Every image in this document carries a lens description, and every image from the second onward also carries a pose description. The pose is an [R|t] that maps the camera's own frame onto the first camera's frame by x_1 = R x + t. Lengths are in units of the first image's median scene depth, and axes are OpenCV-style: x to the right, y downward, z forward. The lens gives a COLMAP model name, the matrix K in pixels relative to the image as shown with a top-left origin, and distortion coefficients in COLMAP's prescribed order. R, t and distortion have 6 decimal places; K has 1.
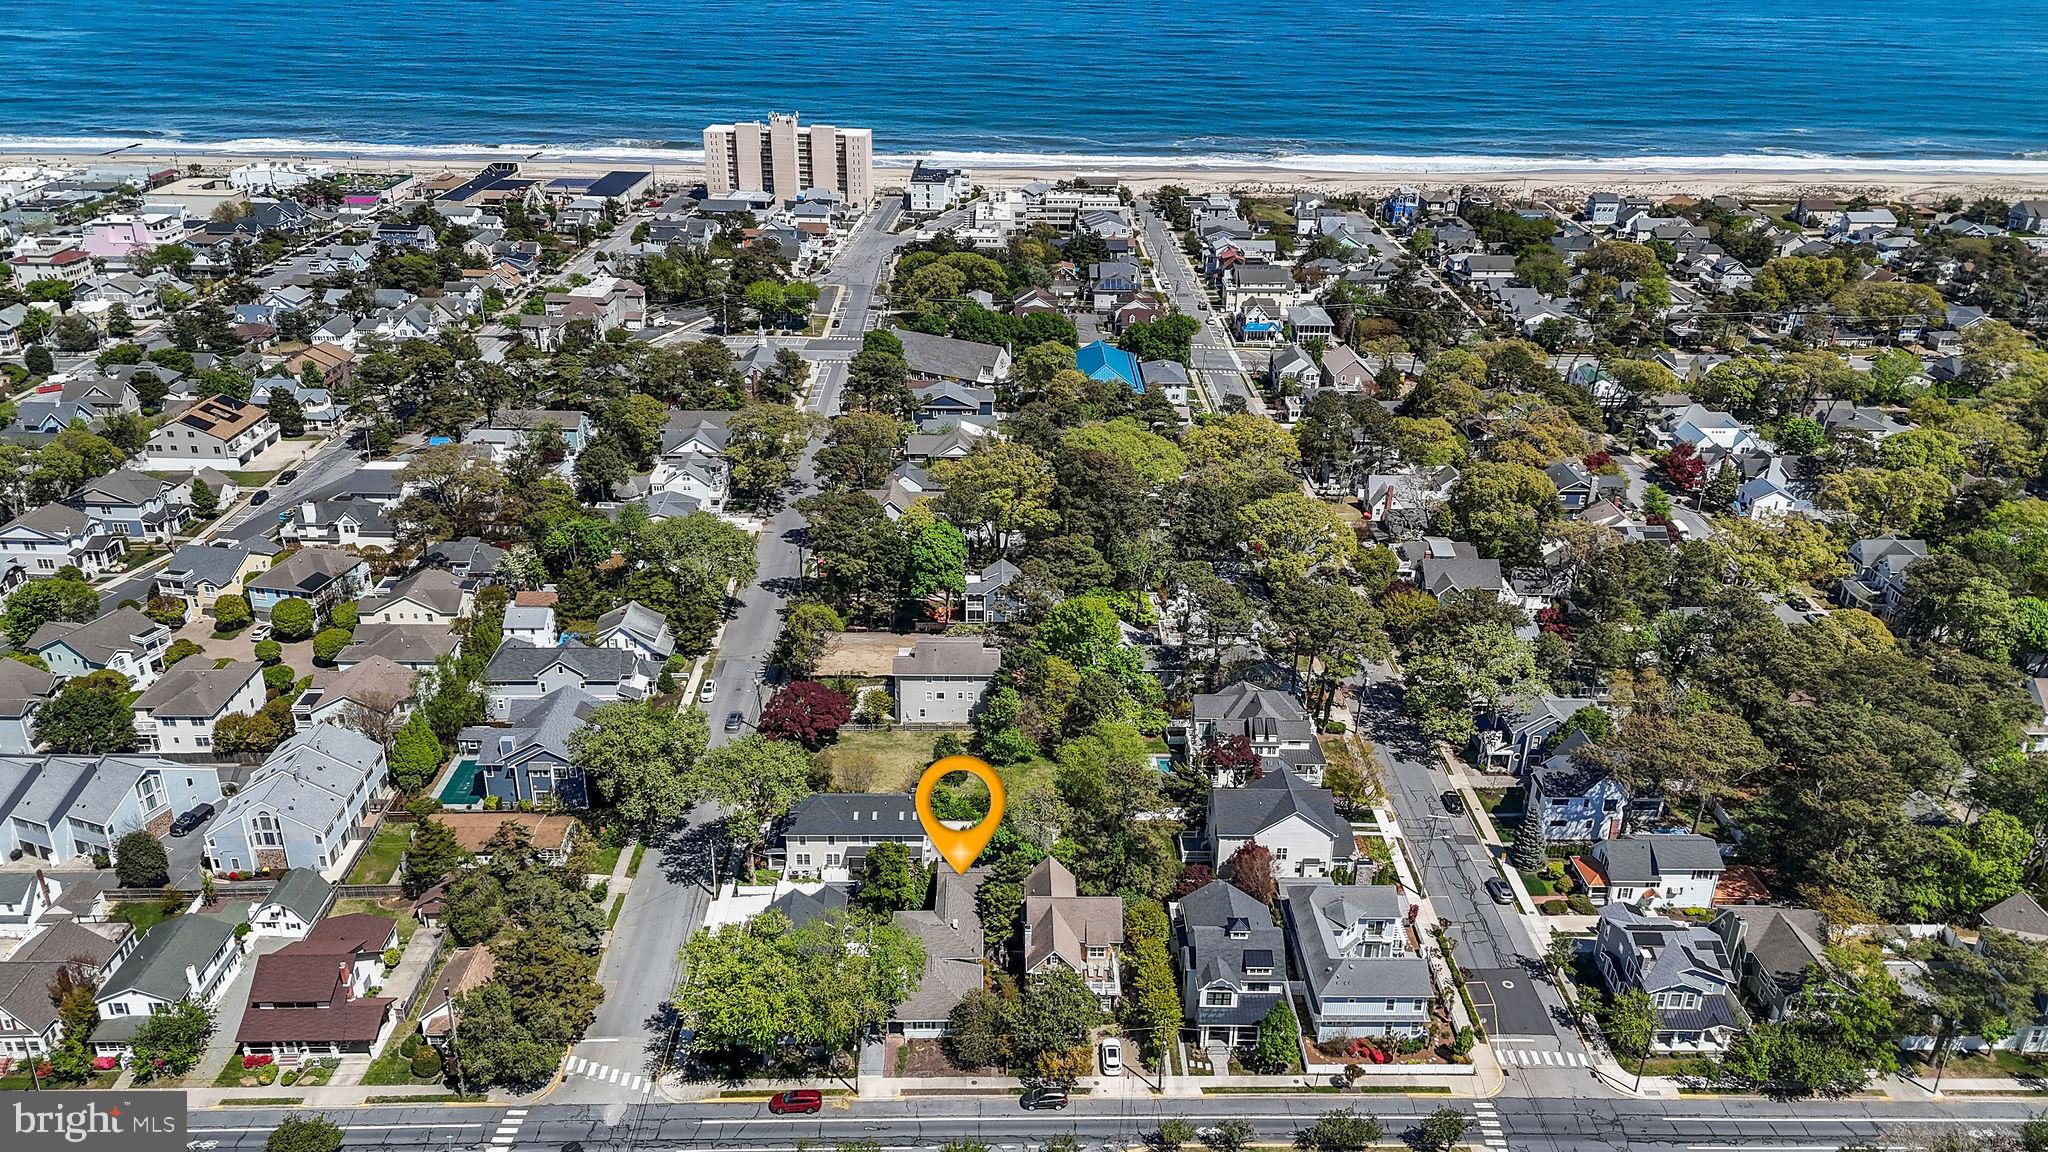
lens RADIAL K [[1501.7, 0, 1026.4], [0, 1501.7, 585.2], [0, 0, 1]] dist [0.074814, -0.060956]
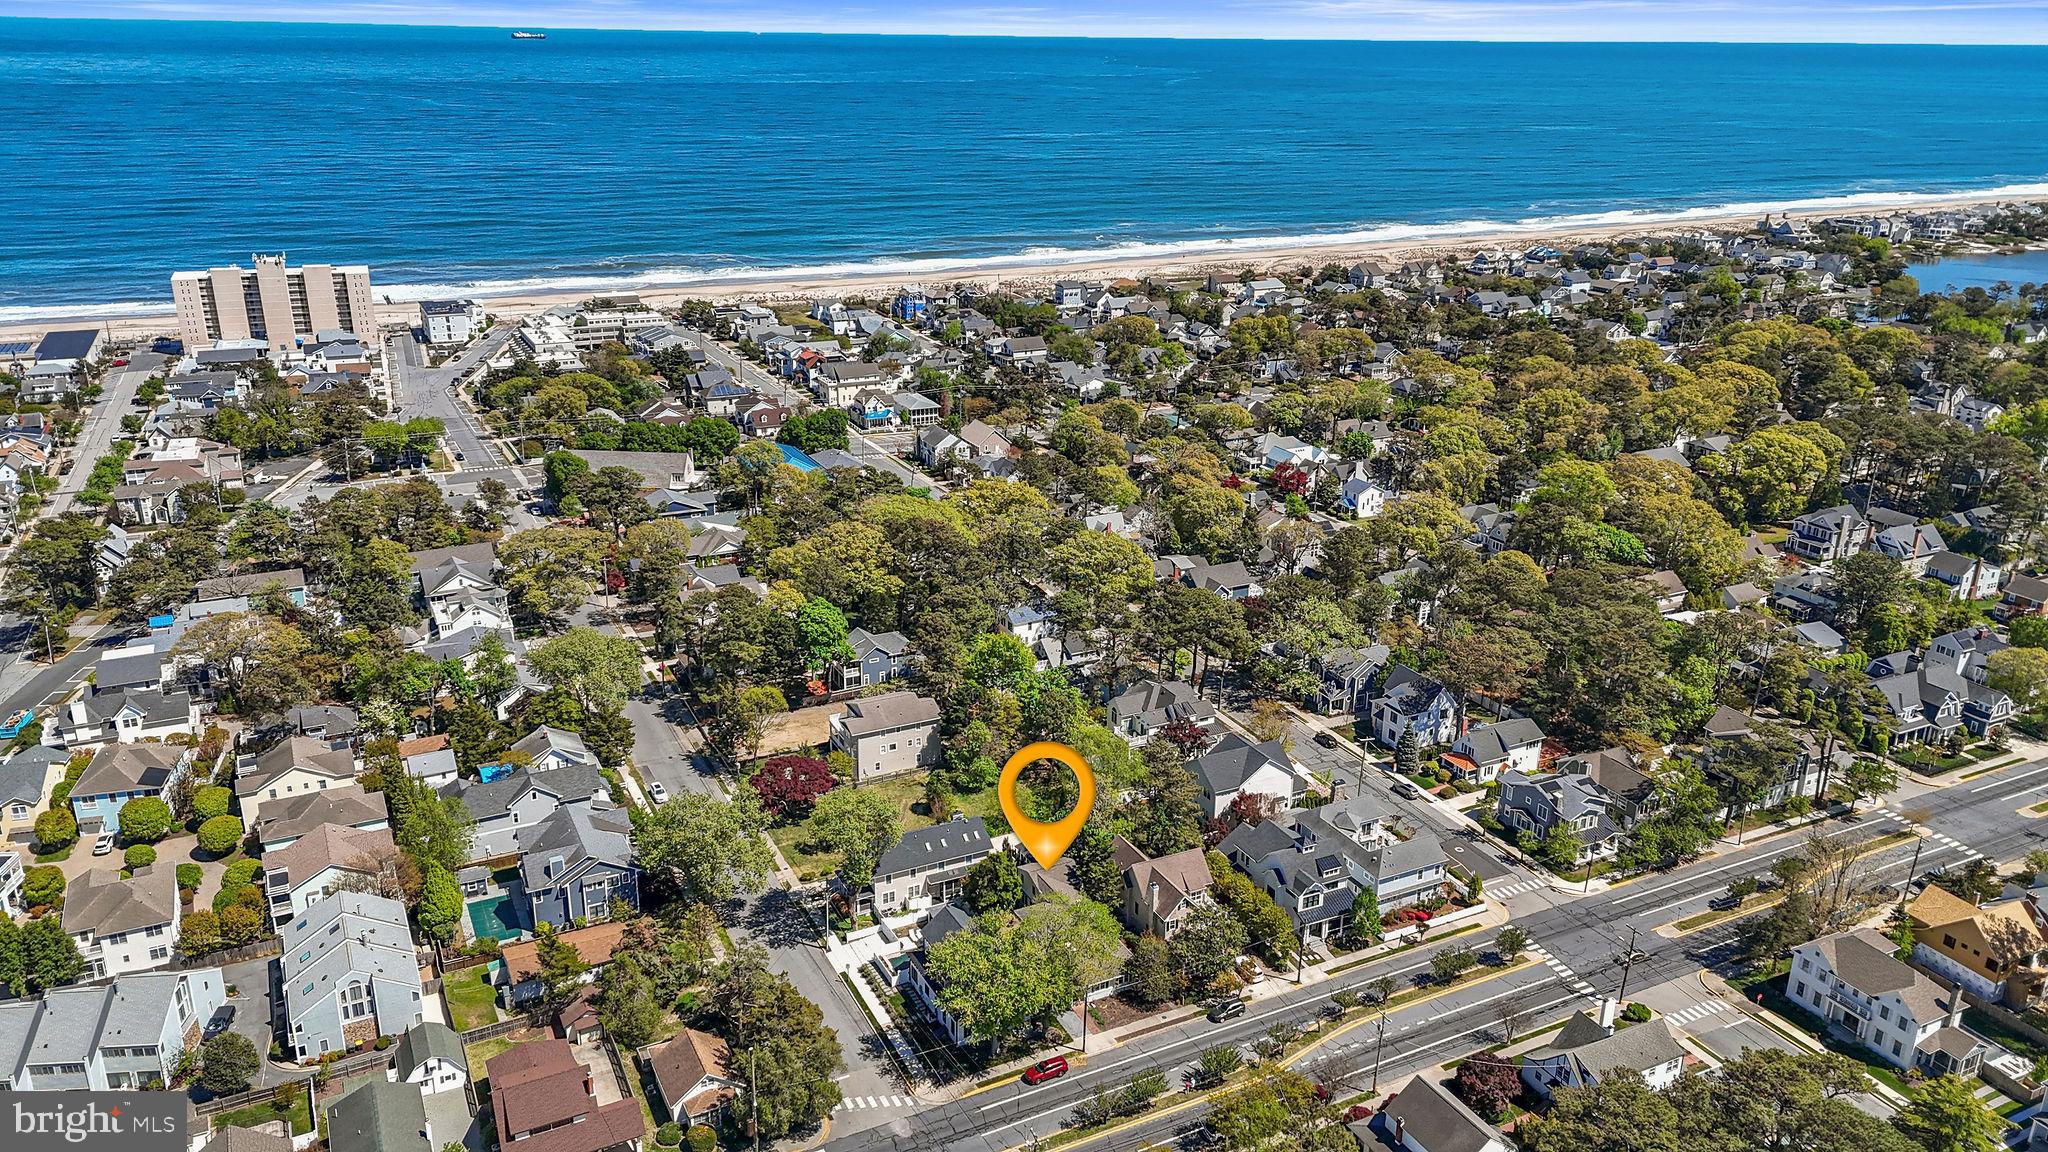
lens RADIAL K [[1501.7, 0, 1029.2], [0, 1501.7, 584.5], [0, 0, 1]] dist [0.074814, -0.060956]
pose [[0.901377, -0.154448, 0.404555, -0.359176], [0.183599, 0.982413, -0.034014, 0.012179], [-0.392187, 0.104935, 0.913881, -0.044169]]
